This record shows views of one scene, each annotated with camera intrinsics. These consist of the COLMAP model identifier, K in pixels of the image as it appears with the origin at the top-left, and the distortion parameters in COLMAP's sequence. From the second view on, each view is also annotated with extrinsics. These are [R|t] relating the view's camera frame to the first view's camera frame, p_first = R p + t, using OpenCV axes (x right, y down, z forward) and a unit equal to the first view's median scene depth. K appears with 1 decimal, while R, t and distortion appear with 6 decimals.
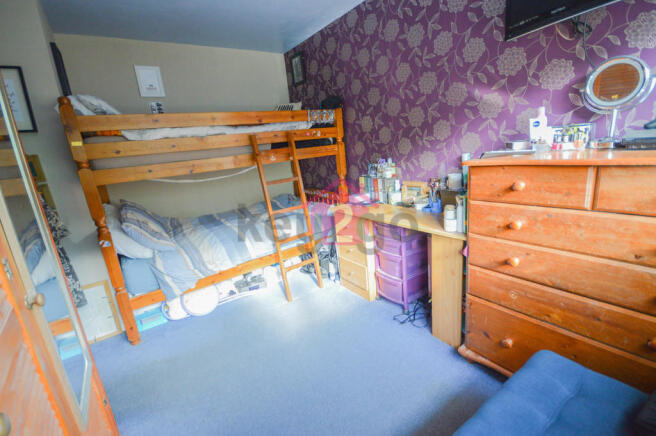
lens RADIAL K [[287.6, 0, 329.0], [0, 287.6, 214.9], [0, 0, 1]] dist [0.001887, -0.009003]
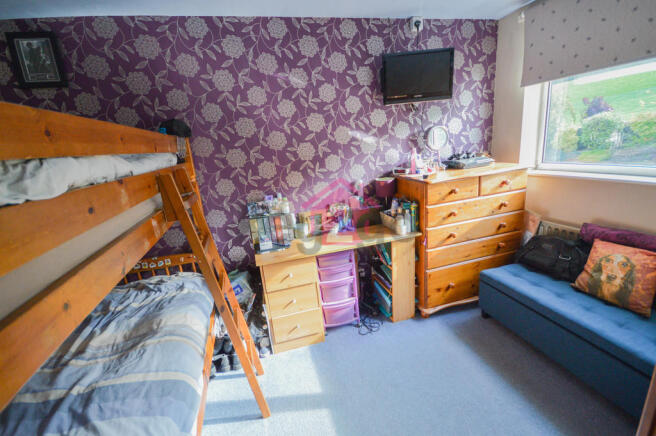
lens RADIAL K [[287.6, 0, 329.0], [0, 287.6, 214.9], [0, 0, 1]] dist [0.001887, -0.009003]
pose [[0.350466, -0.165580, 0.921823, -0.735853], [0.284145, 0.956656, 0.063809, -0.169868], [-0.892432, 0.239568, 0.382324, 0.608131]]
